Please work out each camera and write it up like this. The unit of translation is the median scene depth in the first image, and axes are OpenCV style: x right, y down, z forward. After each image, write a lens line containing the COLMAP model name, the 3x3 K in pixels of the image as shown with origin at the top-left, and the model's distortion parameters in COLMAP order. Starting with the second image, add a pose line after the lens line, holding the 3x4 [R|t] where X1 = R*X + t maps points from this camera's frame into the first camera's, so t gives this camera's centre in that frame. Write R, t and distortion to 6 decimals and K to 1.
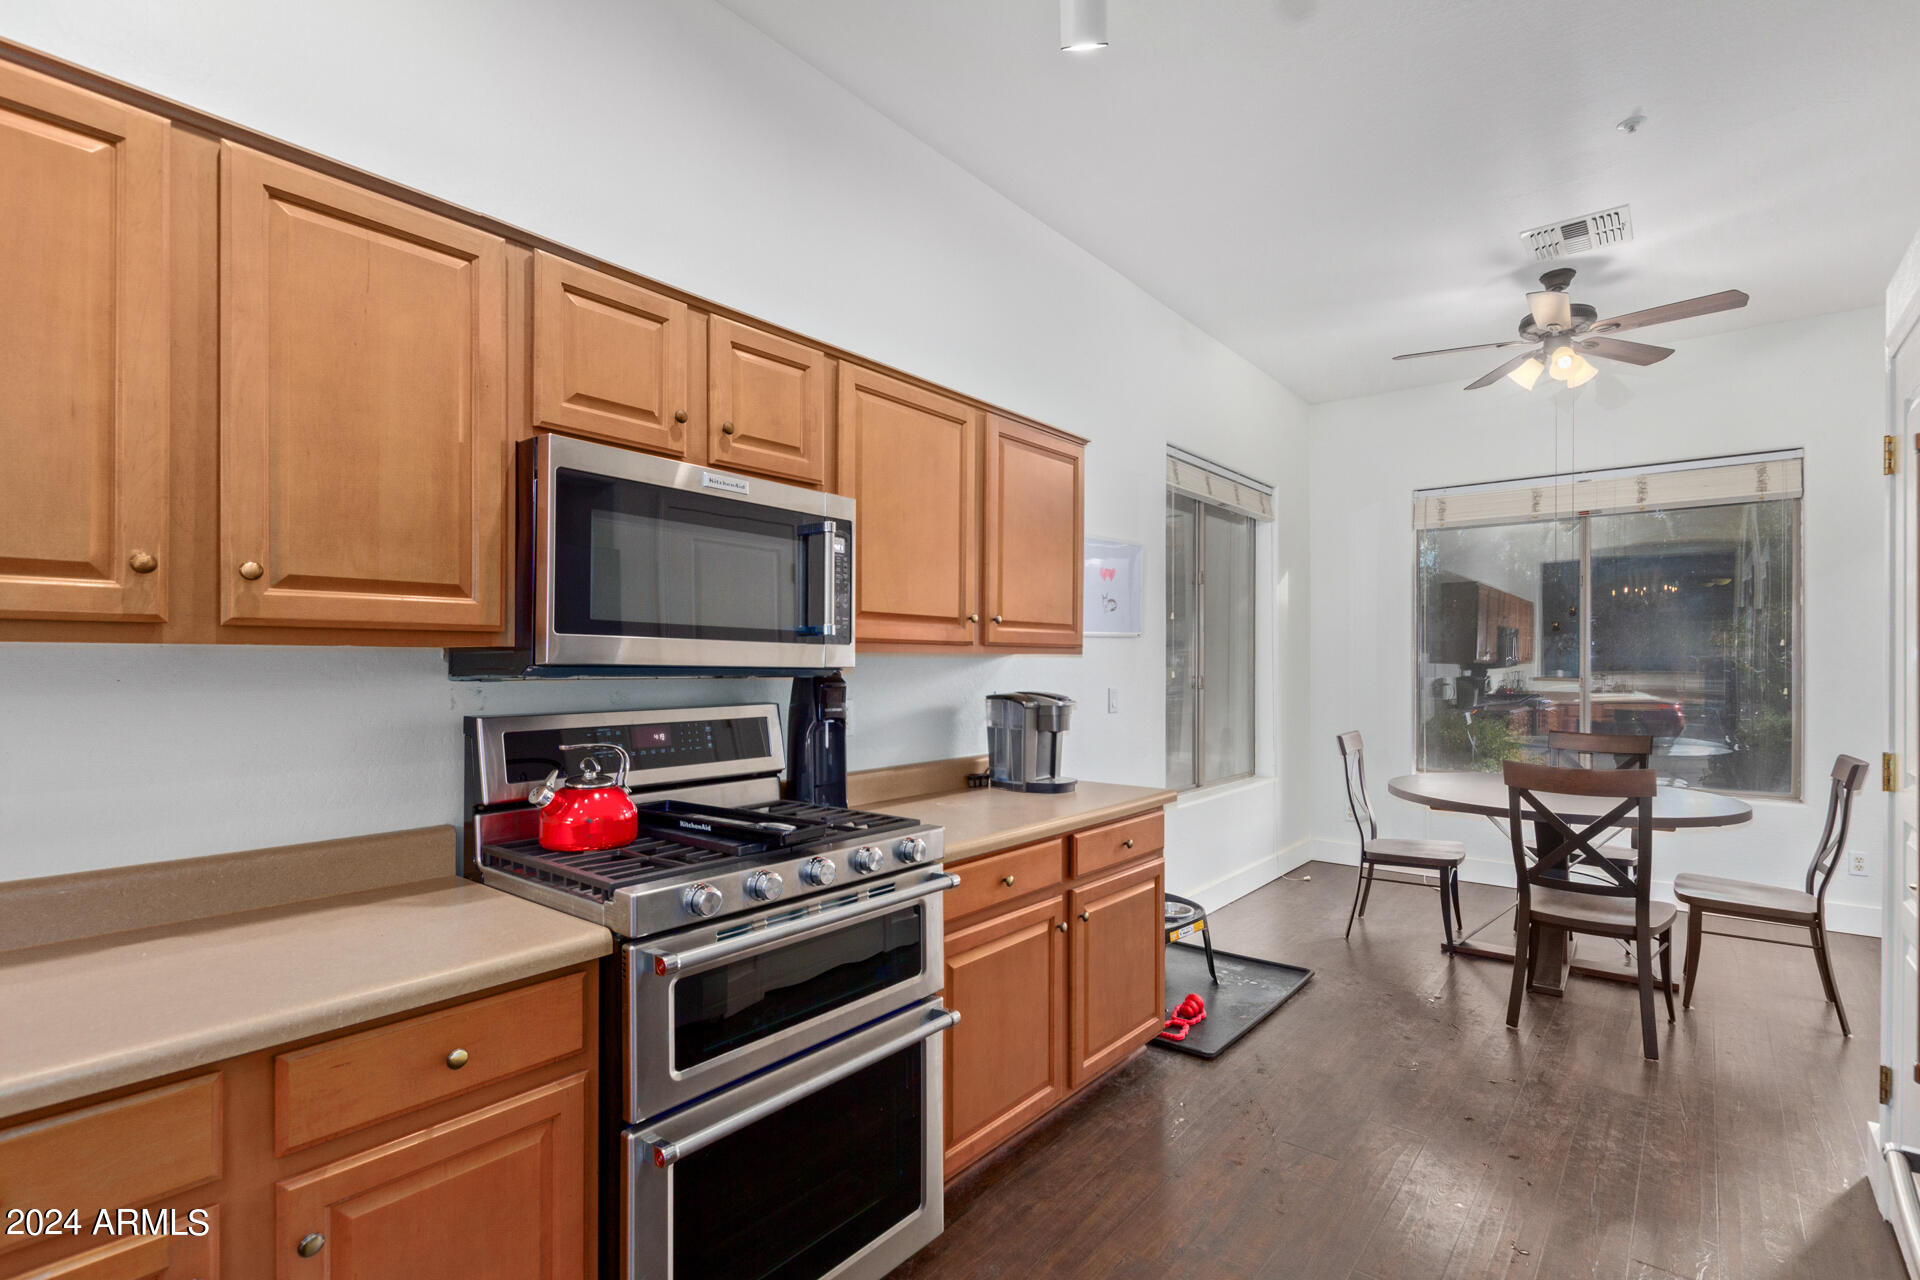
lens RADIAL K [[886.4, 0, 965.5], [0, 886.4, 660.7], [0, 0, 1]] dist [-0.000548, -0.000681]
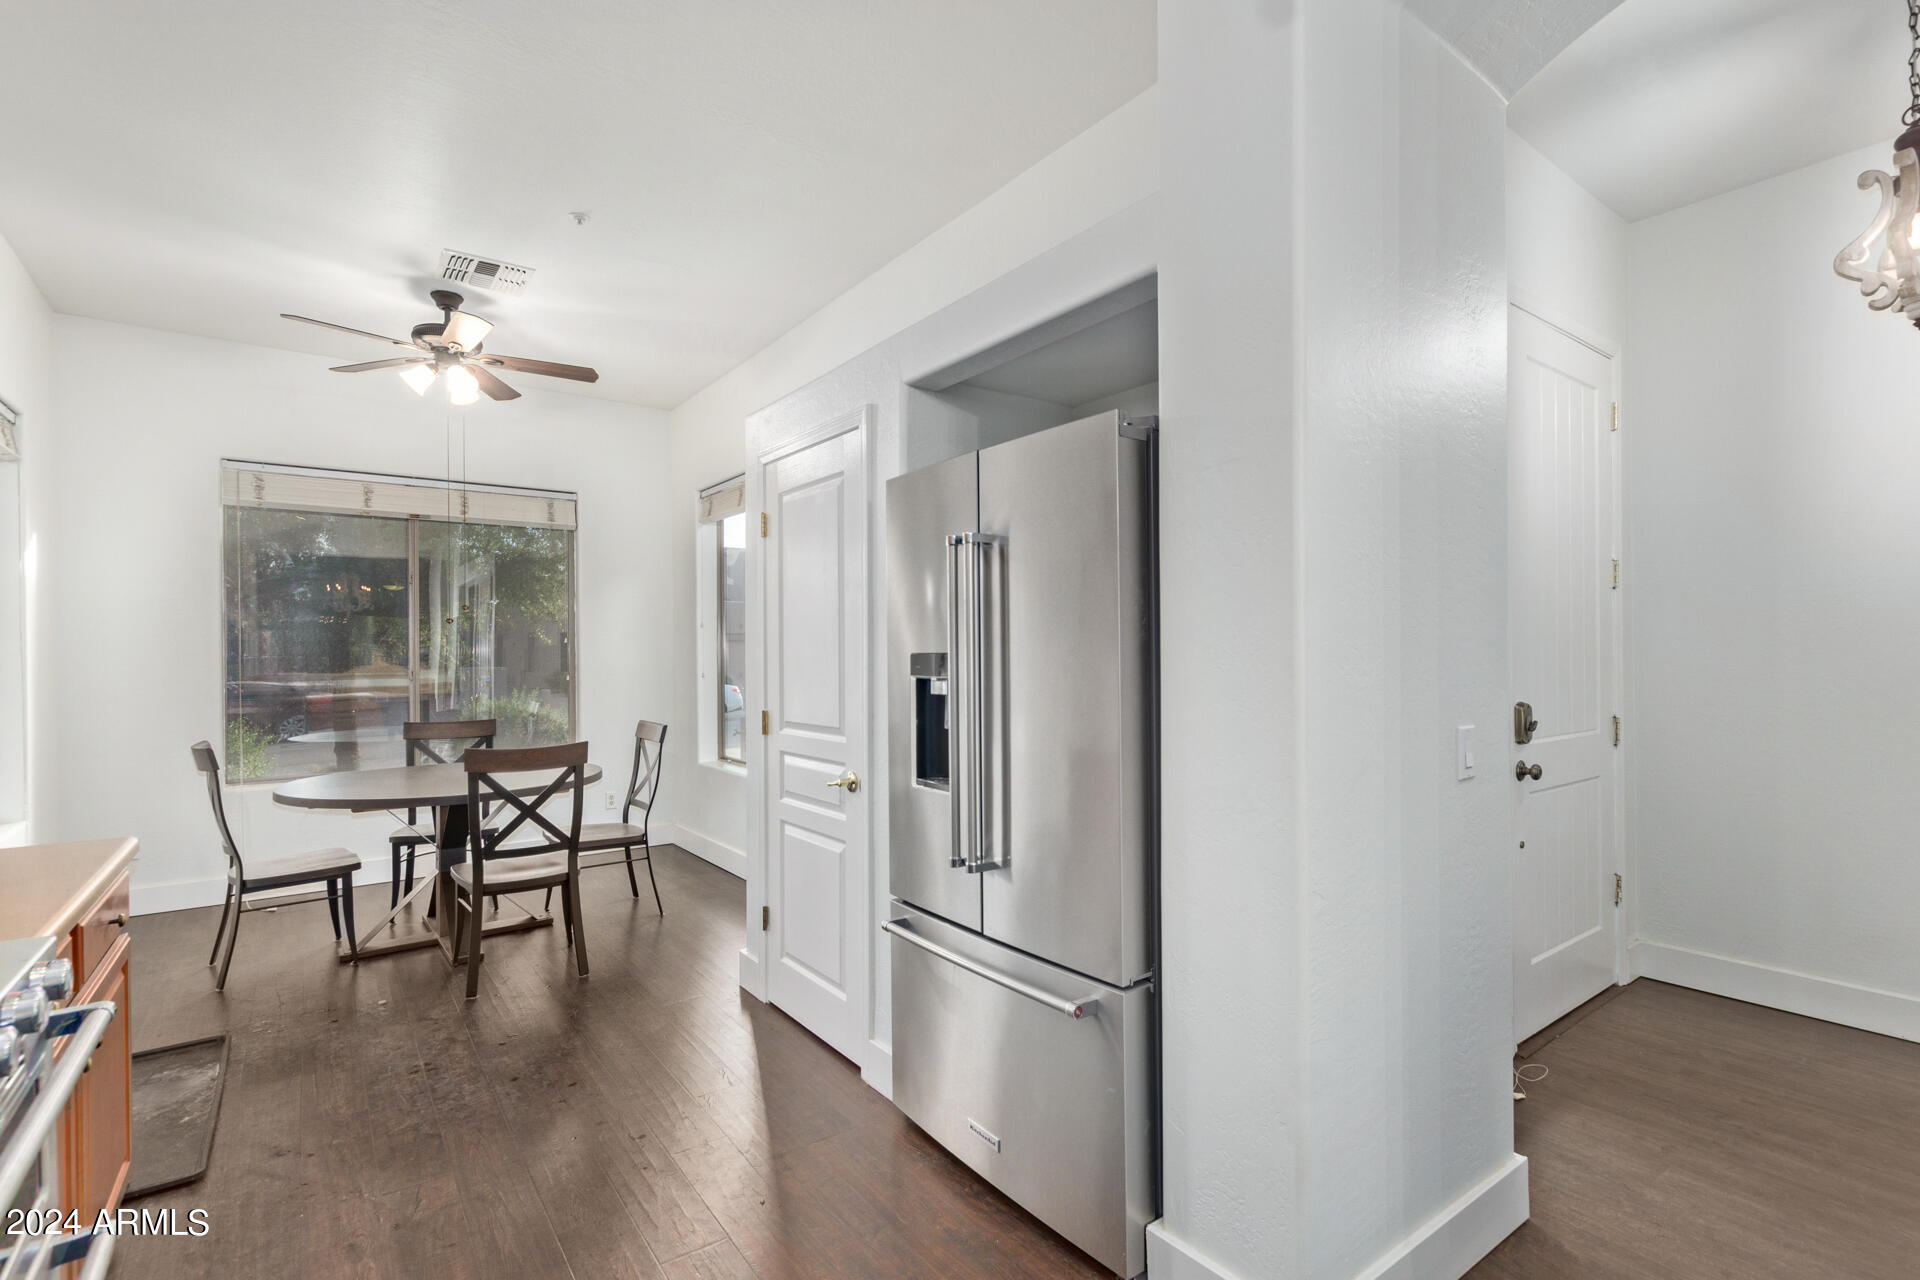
lens RADIAL K [[886.4, 0, 969.0], [0, 886.4, 644.2], [0, 0, 1]] dist [-0.000548, -0.000681]
pose [[0.234565, 0.007596, 0.972071, -0.296067], [0.007529, 0.999925, -0.009630, 0.003193], [-0.972071, 0.009578, 0.234491, 0.177409]]
